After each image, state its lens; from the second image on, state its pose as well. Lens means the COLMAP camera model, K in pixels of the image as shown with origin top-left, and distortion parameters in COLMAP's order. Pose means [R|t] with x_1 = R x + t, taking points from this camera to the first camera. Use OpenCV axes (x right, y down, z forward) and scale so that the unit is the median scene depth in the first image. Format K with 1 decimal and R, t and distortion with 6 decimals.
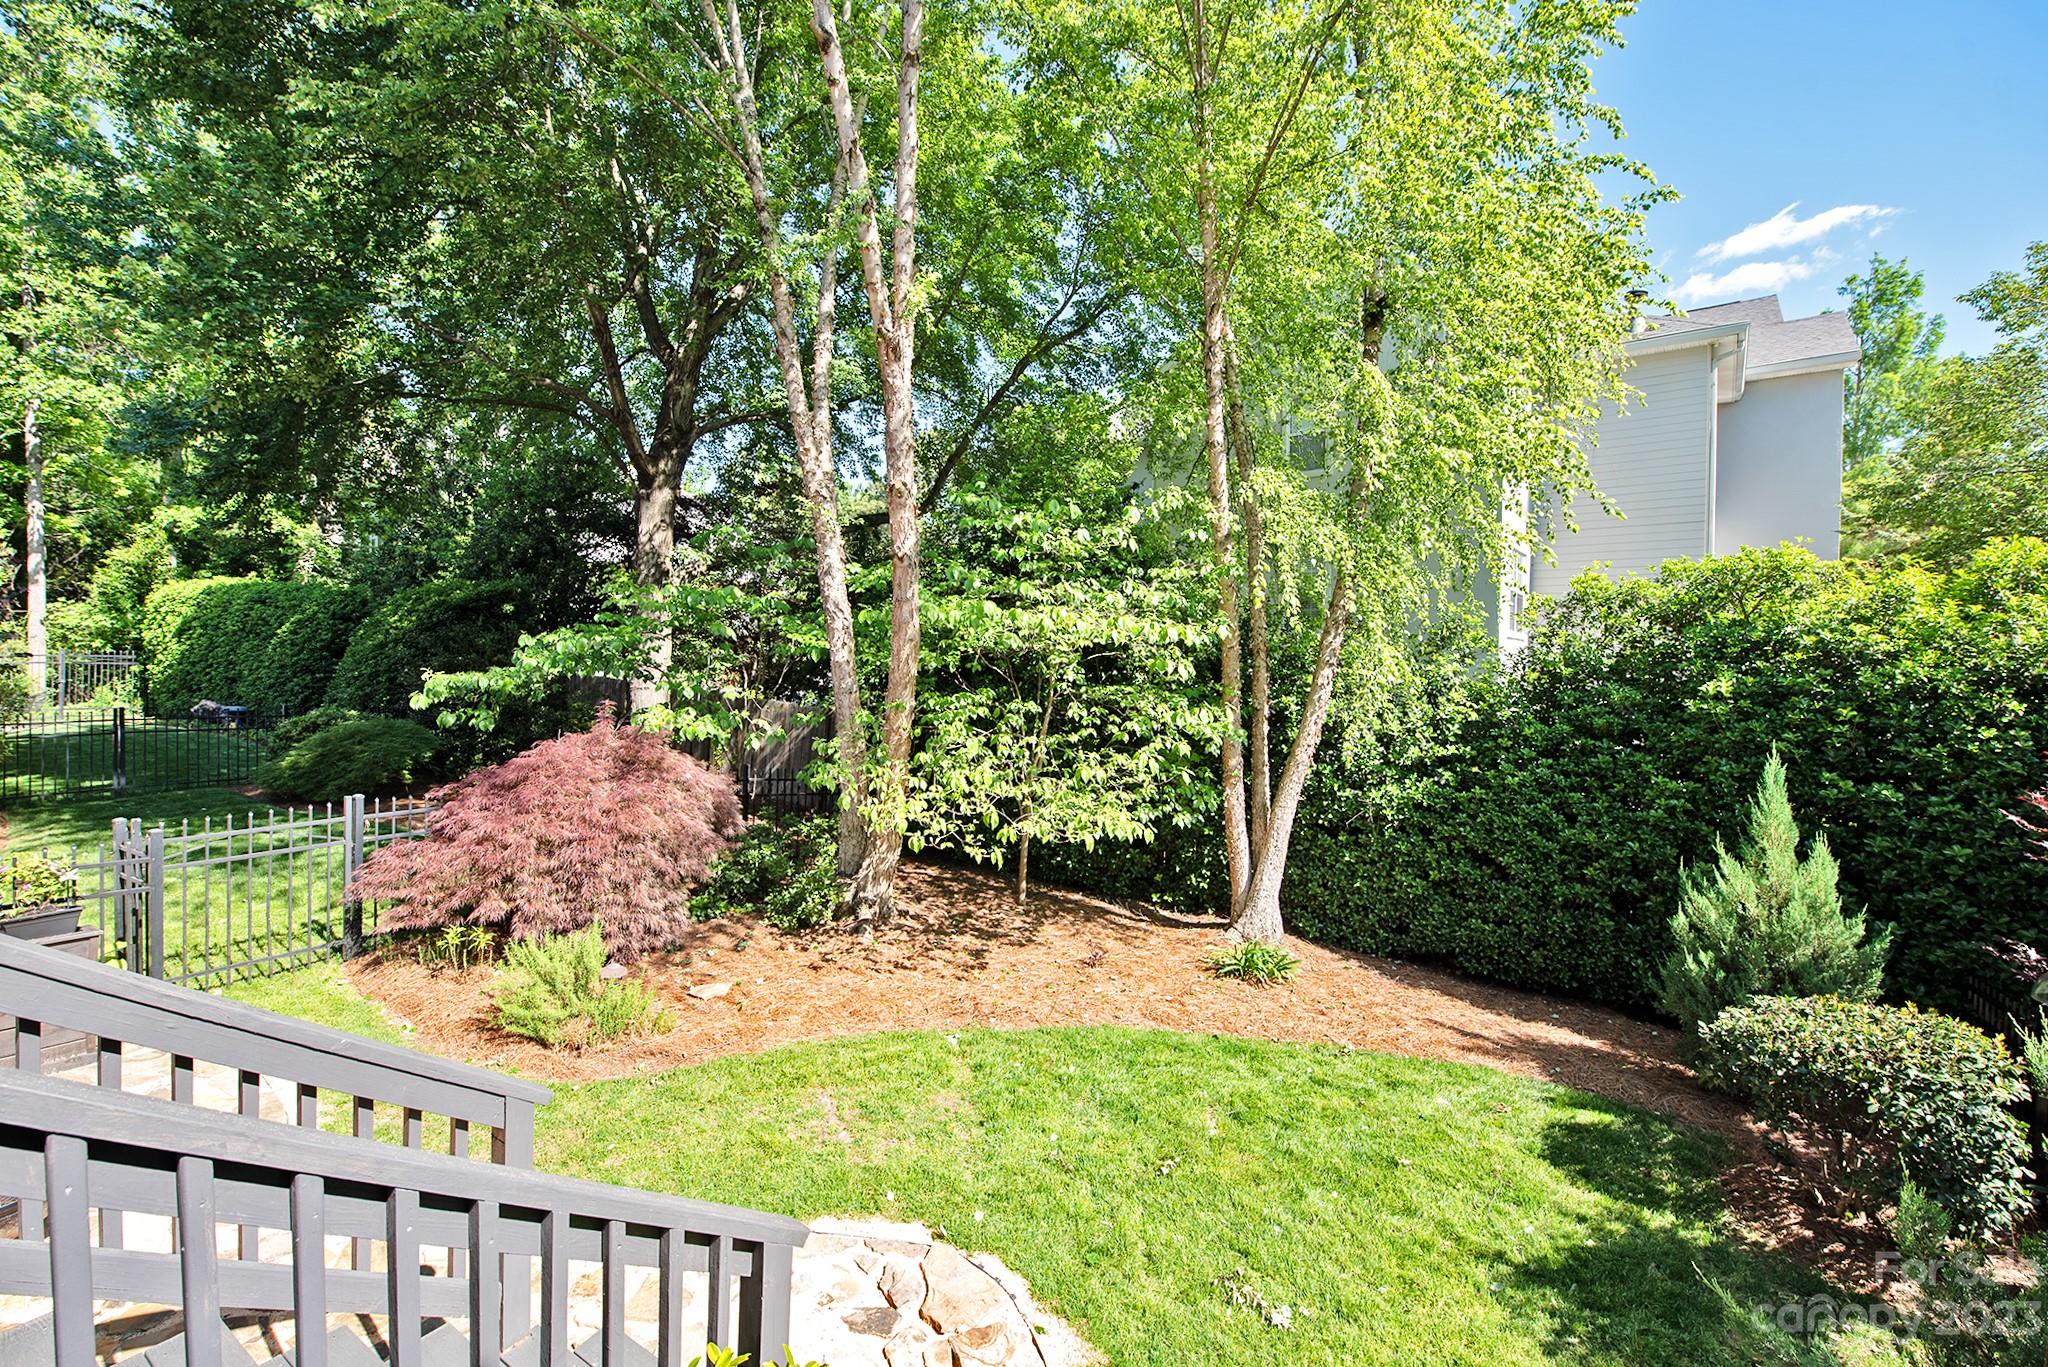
lens RADIAL K [[850.1, 0, 1027.7], [0, 850.1, 673.4], [0, 0, 1]] dist [-0.014716, -0.000347]
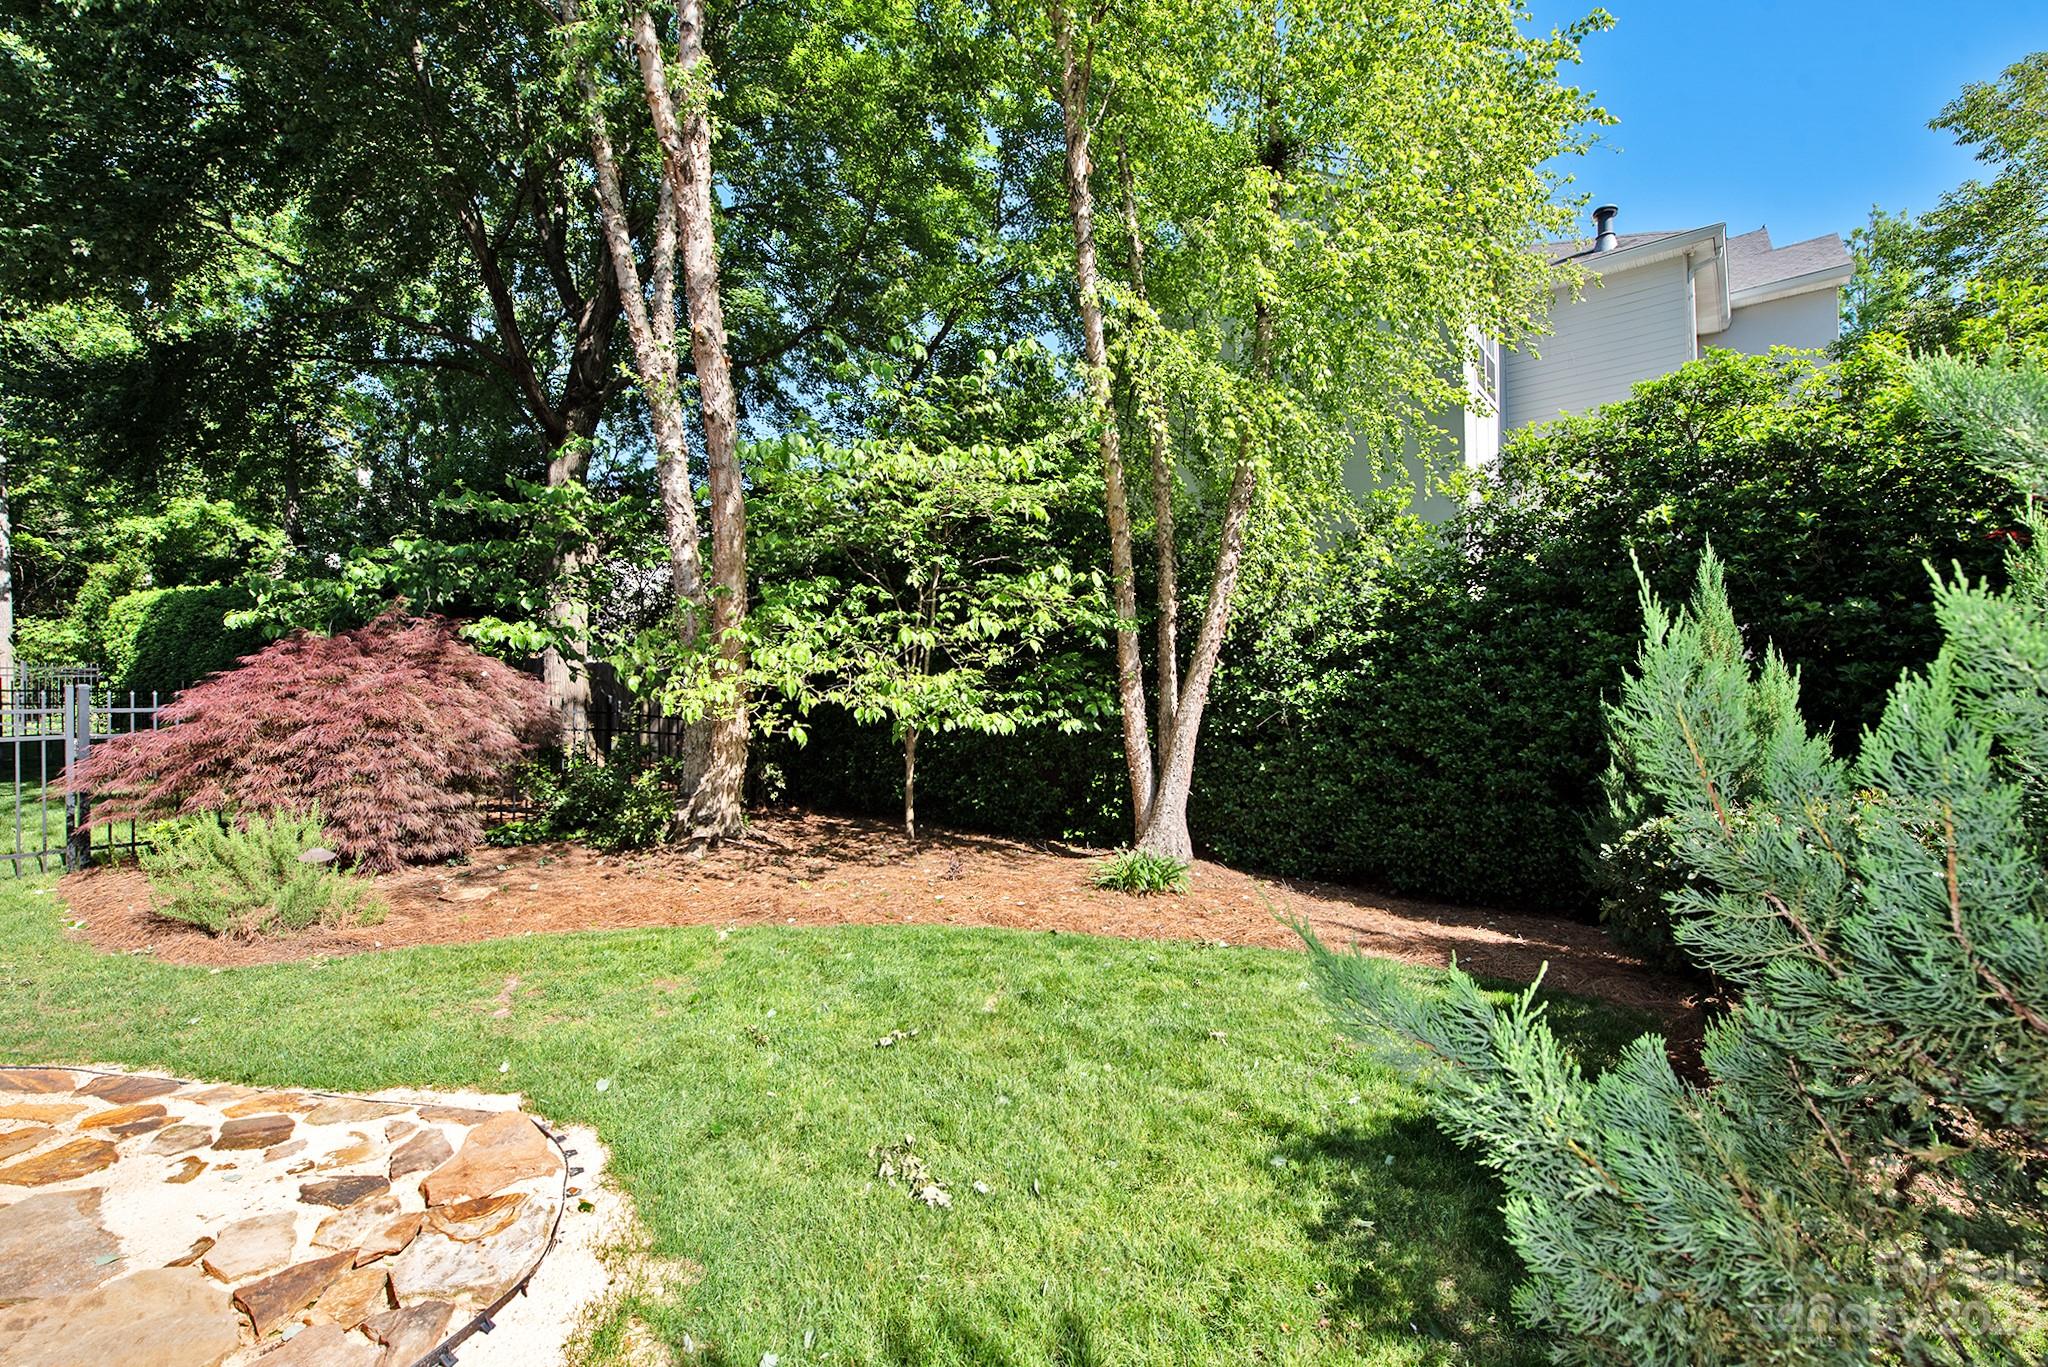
lens RADIAL K [[854.9, 0, 1011.1], [0, 854.9, 673.4], [0, 0, 1]] dist [-0.017512, -0.000406]
pose [[0.999122, -0.033026, -0.025792, 0.155432], [0.032607, 0.999332, -0.016512, 0.137670], [0.026320, 0.015656, 0.999531, 0.113990]]
